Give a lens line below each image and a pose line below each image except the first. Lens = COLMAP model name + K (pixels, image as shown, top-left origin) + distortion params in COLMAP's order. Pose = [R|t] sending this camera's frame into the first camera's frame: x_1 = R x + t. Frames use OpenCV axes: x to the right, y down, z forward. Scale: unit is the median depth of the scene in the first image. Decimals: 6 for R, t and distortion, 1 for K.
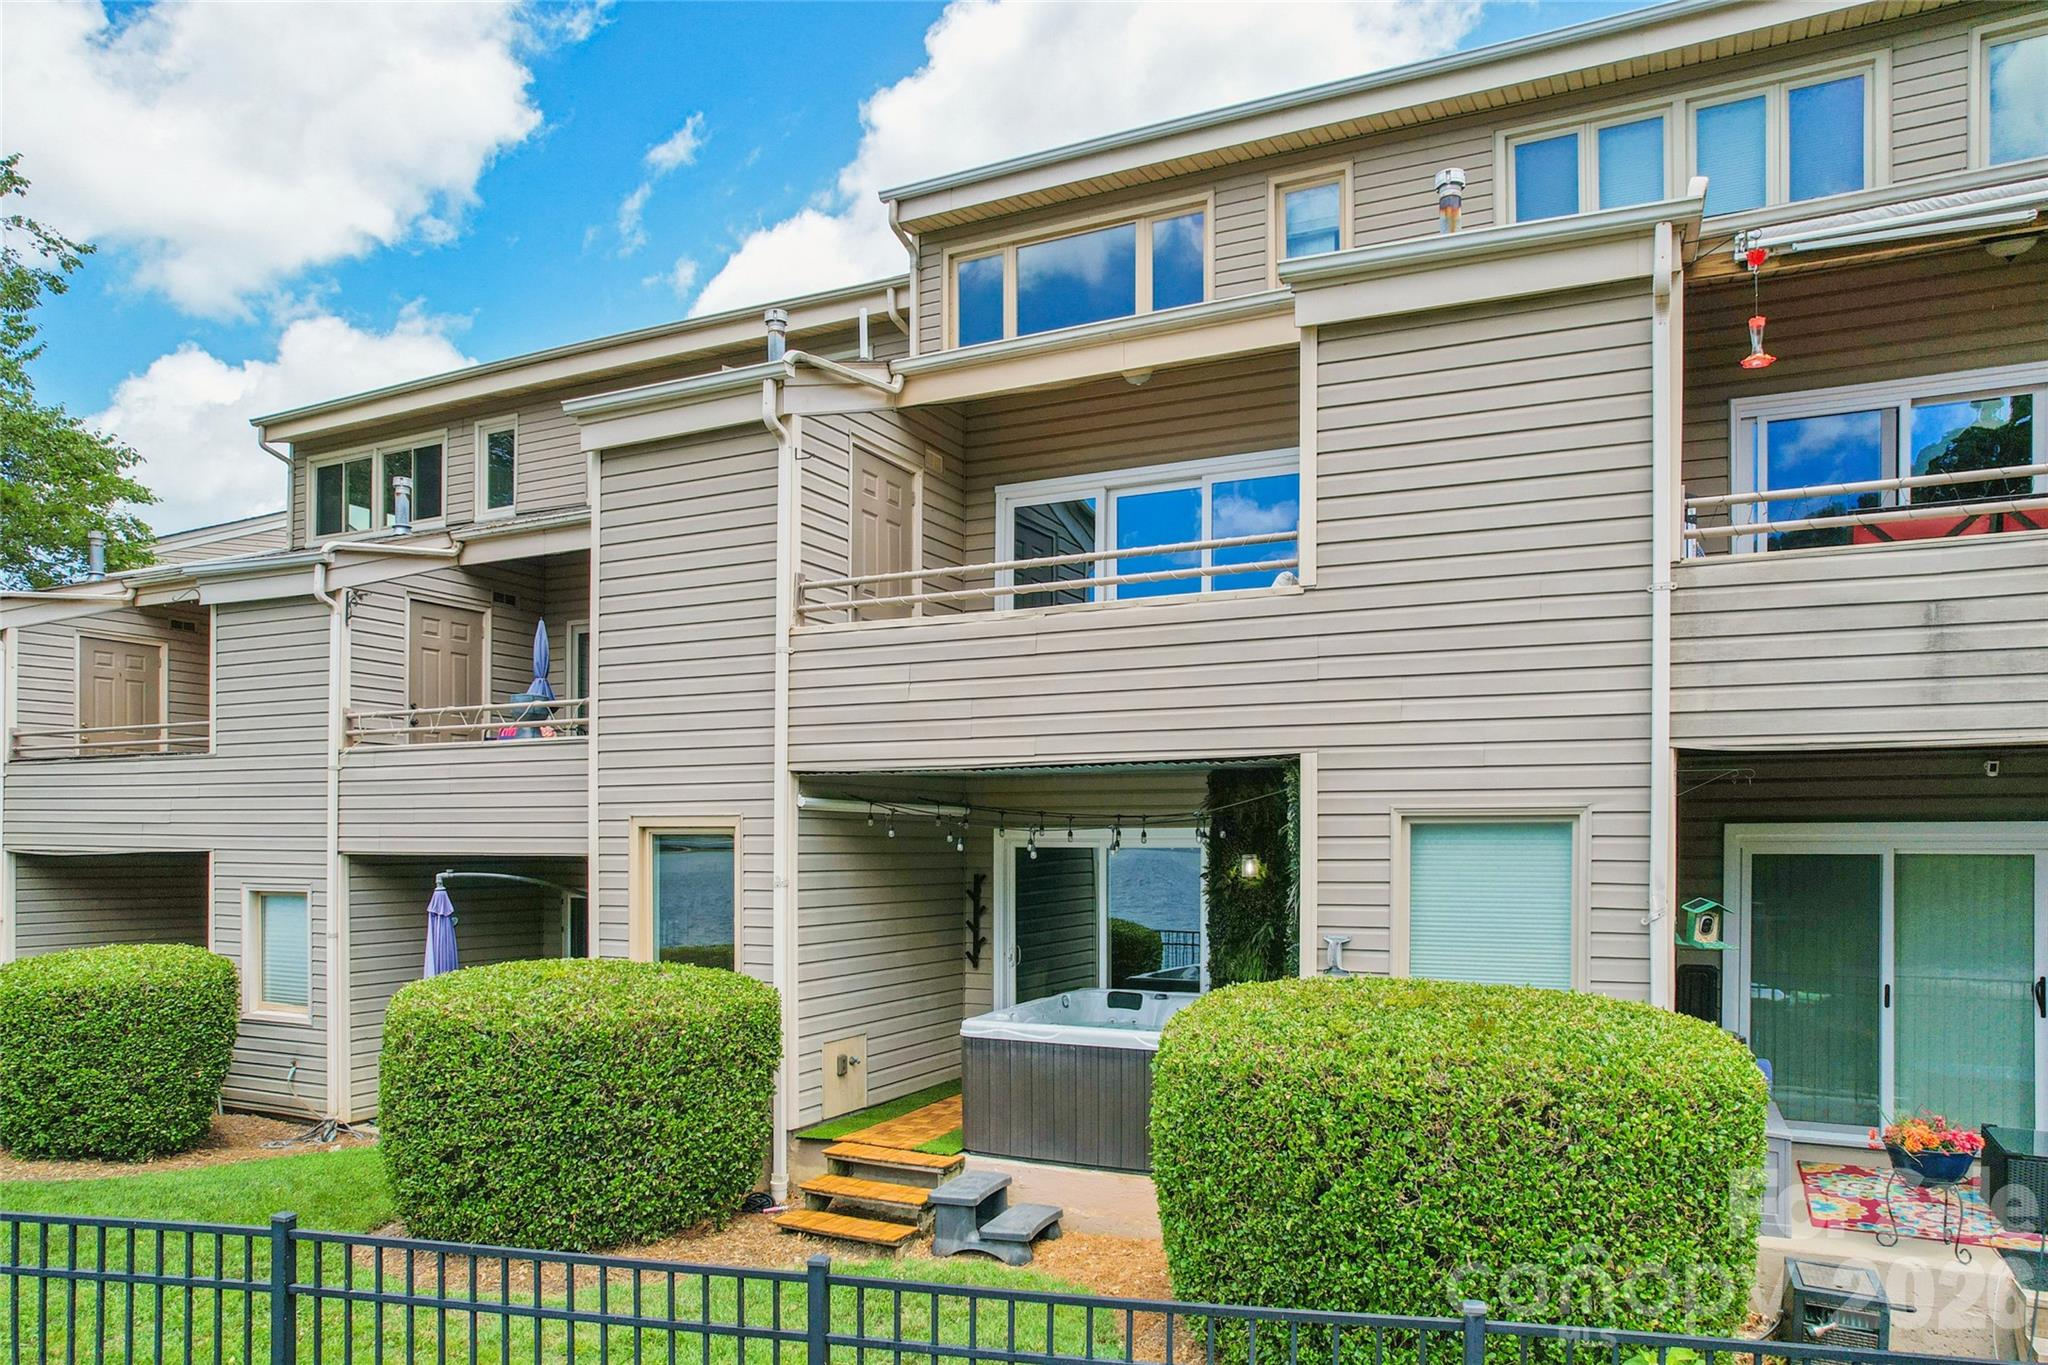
lens RADIAL K [[1375.4, 0, 1034.0], [0, 1375.4, 872.3], [0, 0, 1]] dist [-0.021967, 0.004449]
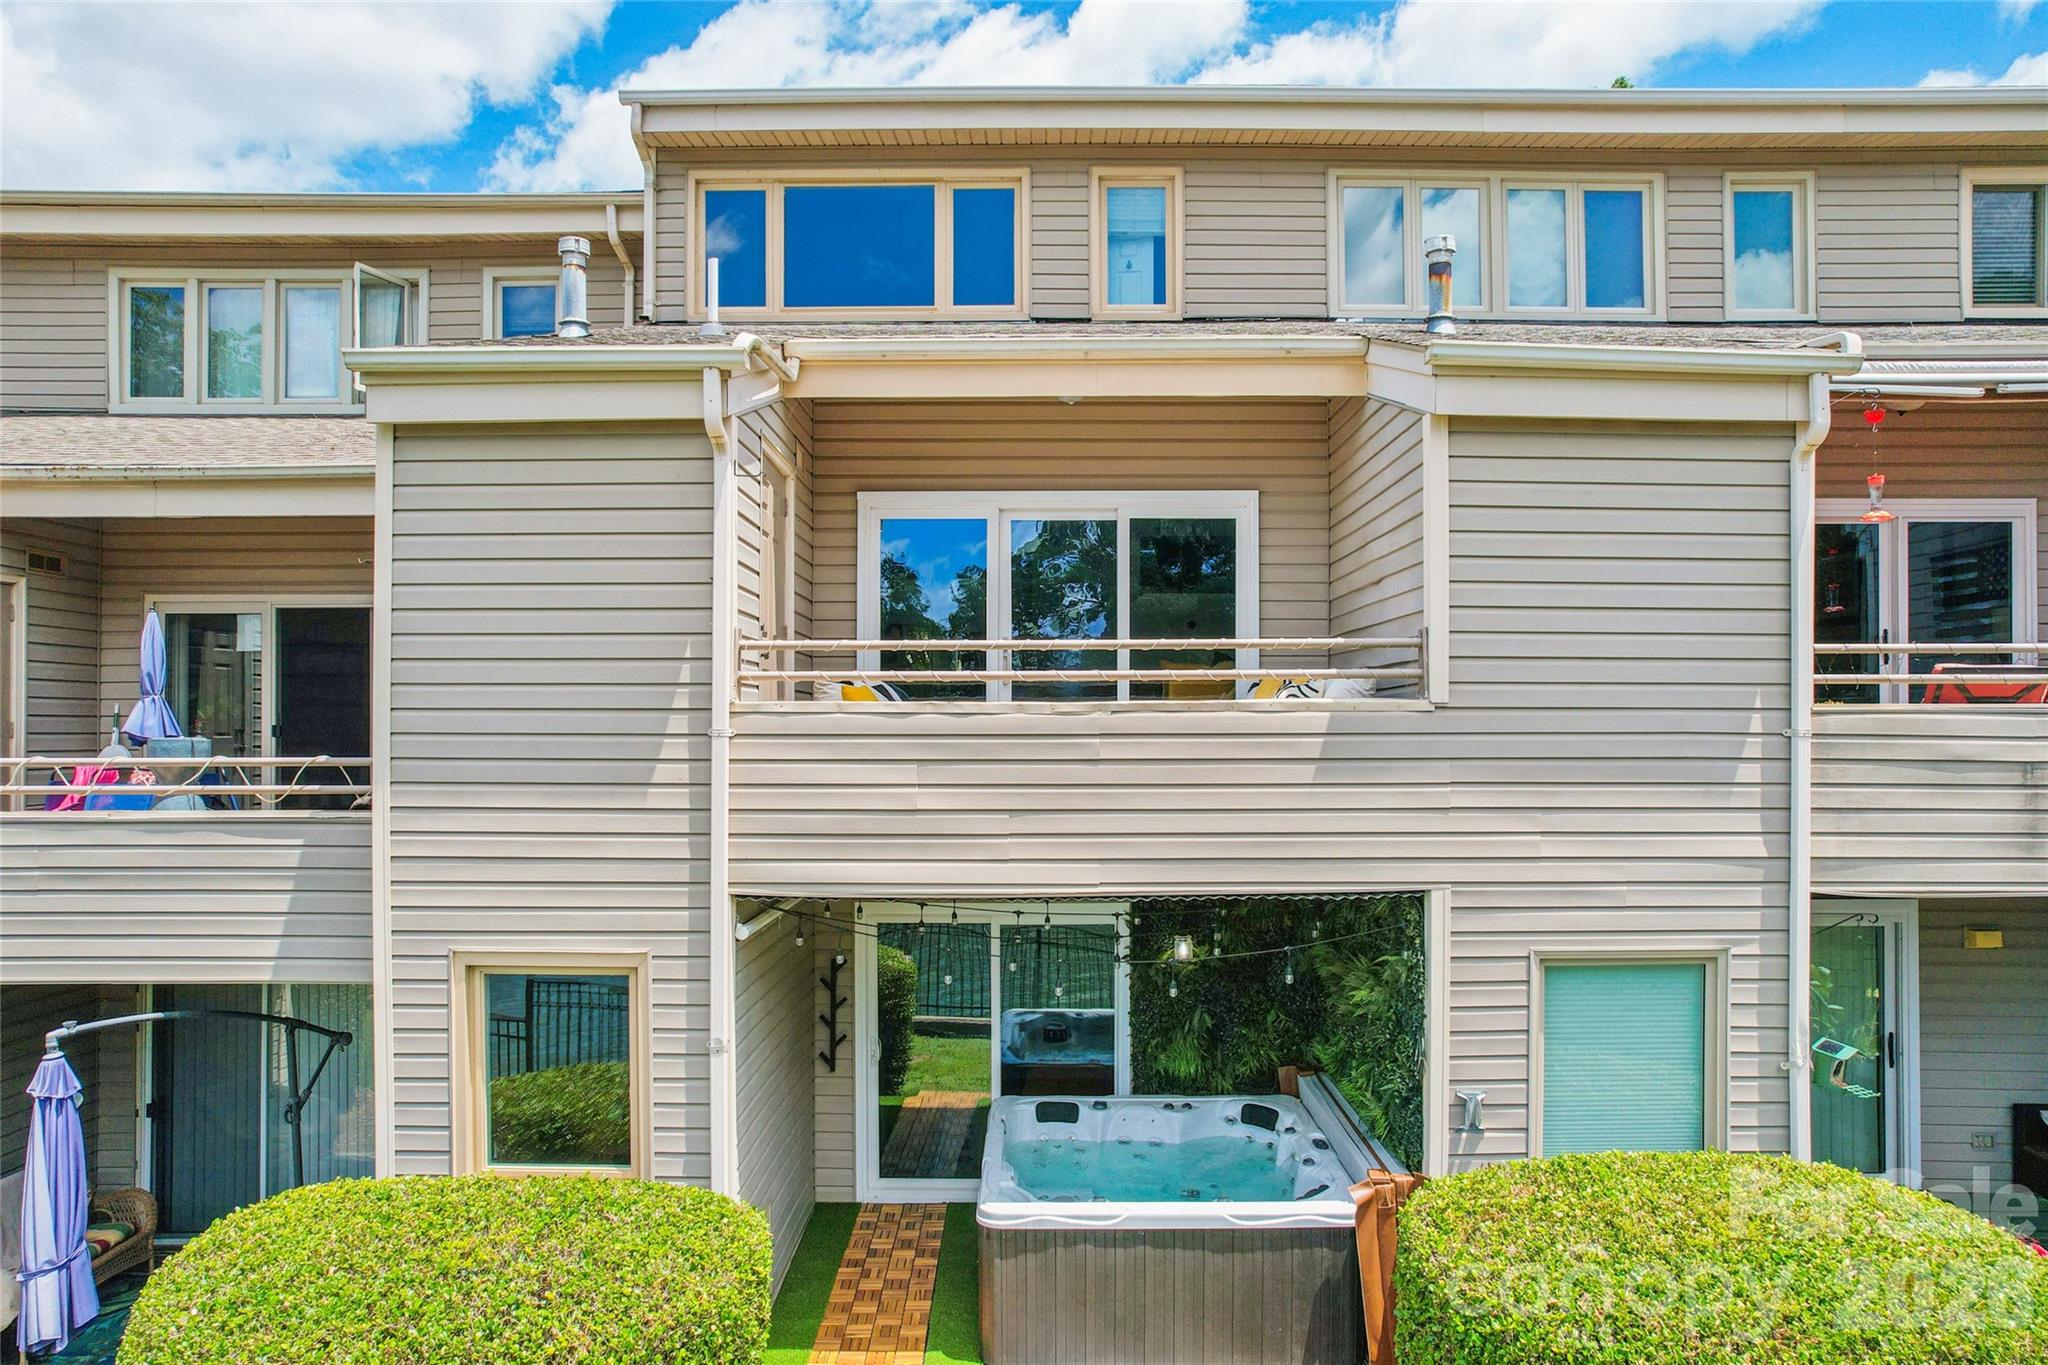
lens RADIAL K [[1327.9, 0, 1035.4], [0, 1327.9, 740.7], [0, 0, 1]] dist [-0.067725, 0.075518]
pose [[0.897521, -0.008136, 0.440897, -0.315035], [0.011495, 0.999922, -0.004949, -0.138547], [-0.440822, 0.009509, 0.897544, 0.262205]]
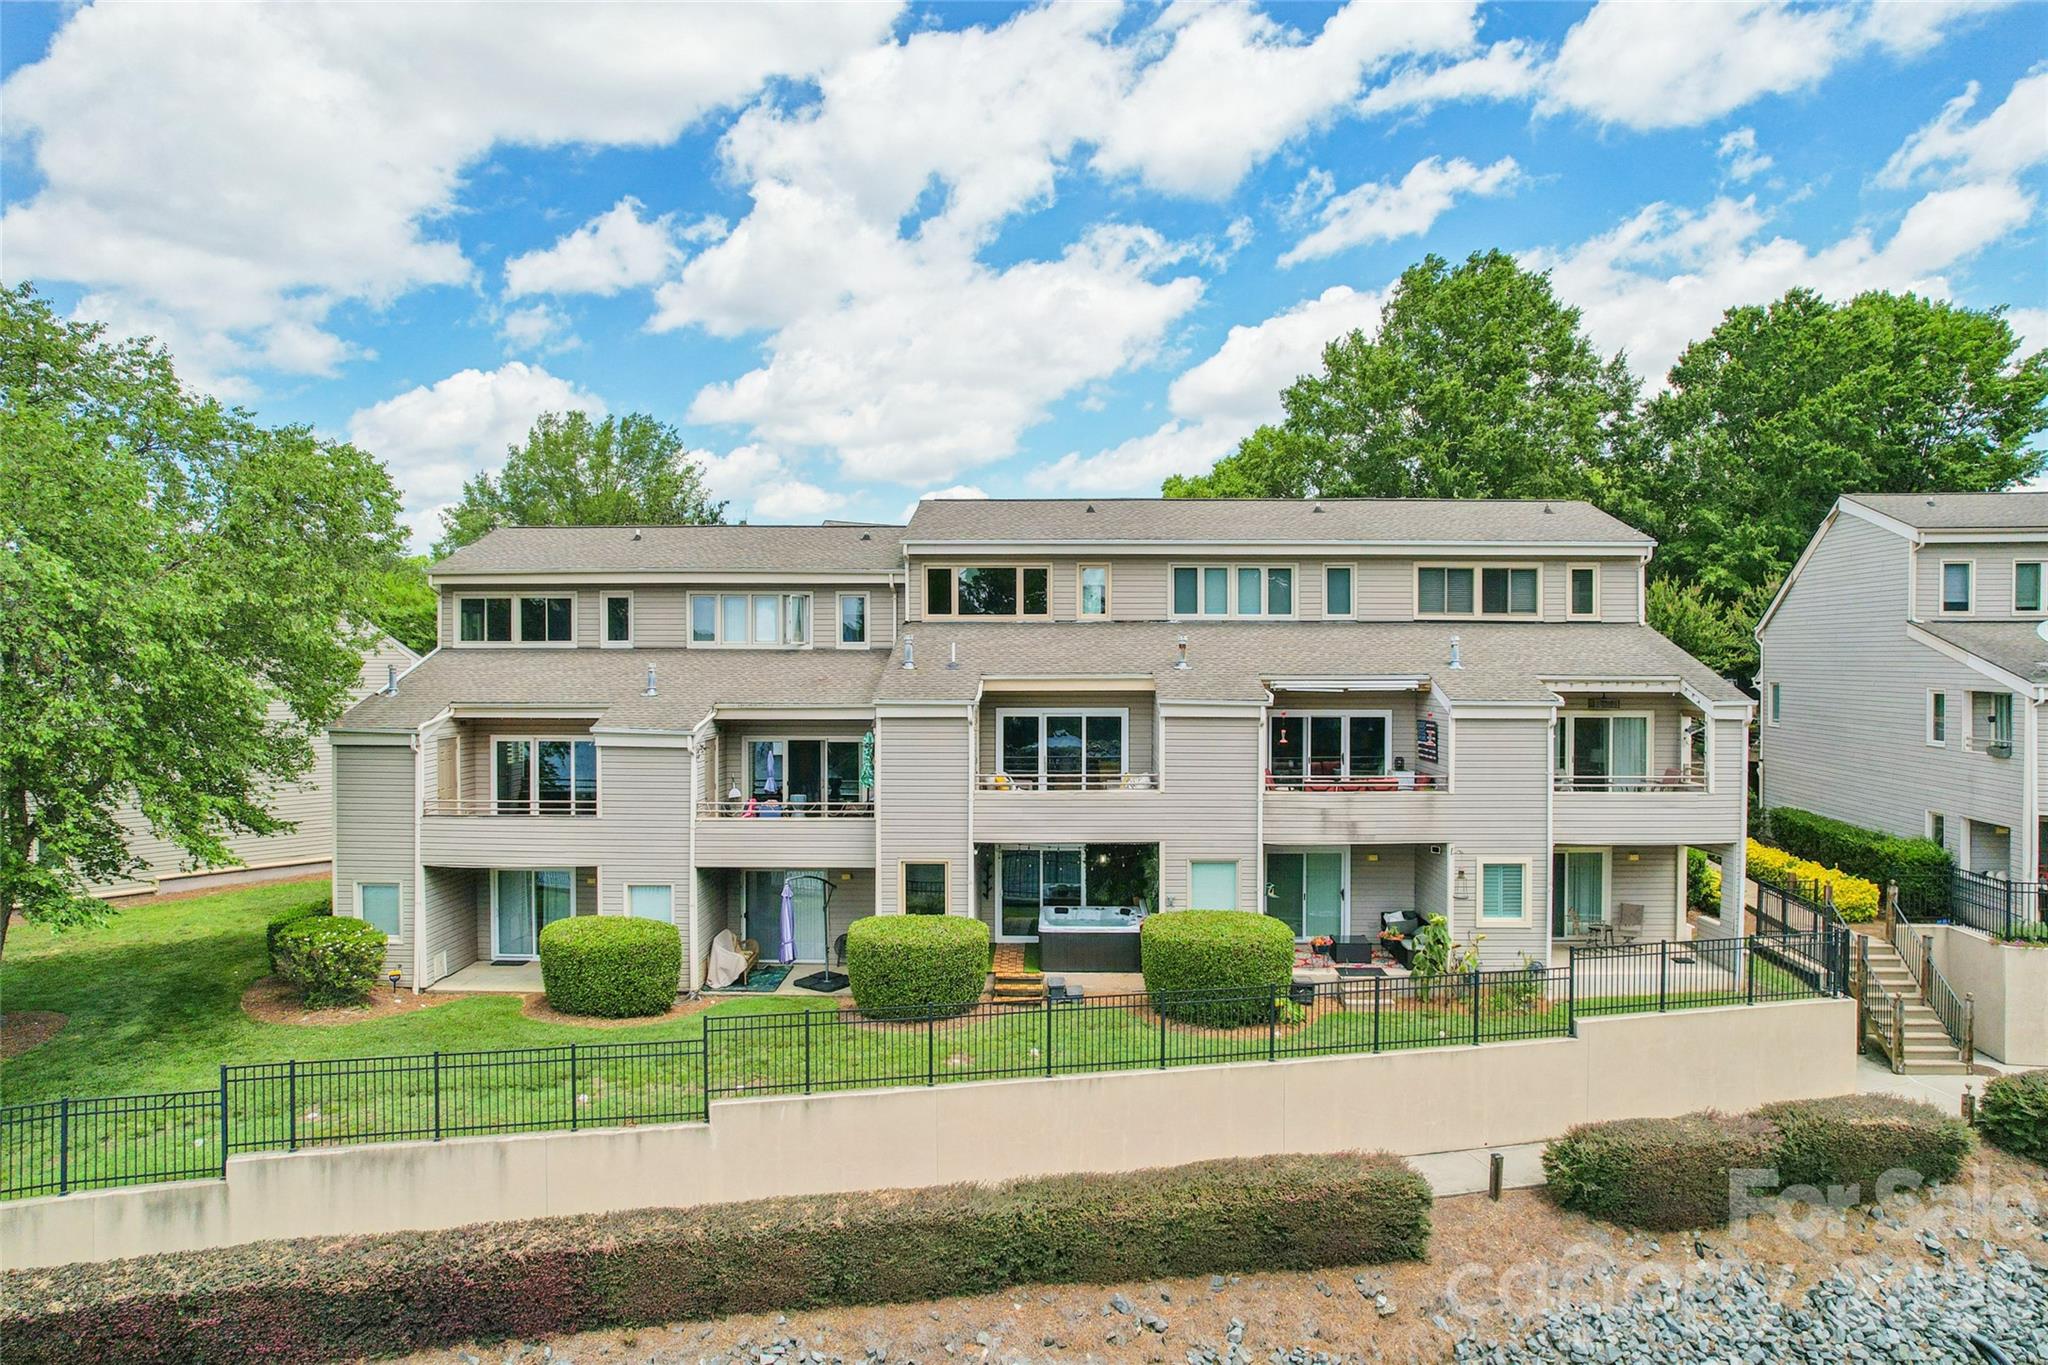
lens RADIAL K [[1354.7, 0, 1028.3], [0, 1354.7, 741.2], [0, 0, 1]] dist [-0.000750, -0.046702]
pose [[0.906457, -0.029802, 0.421246, -1.120288], [0.010648, 0.998803, 0.047751, -0.372679], [-0.422164, -0.038798, 0.905689, -1.390452]]
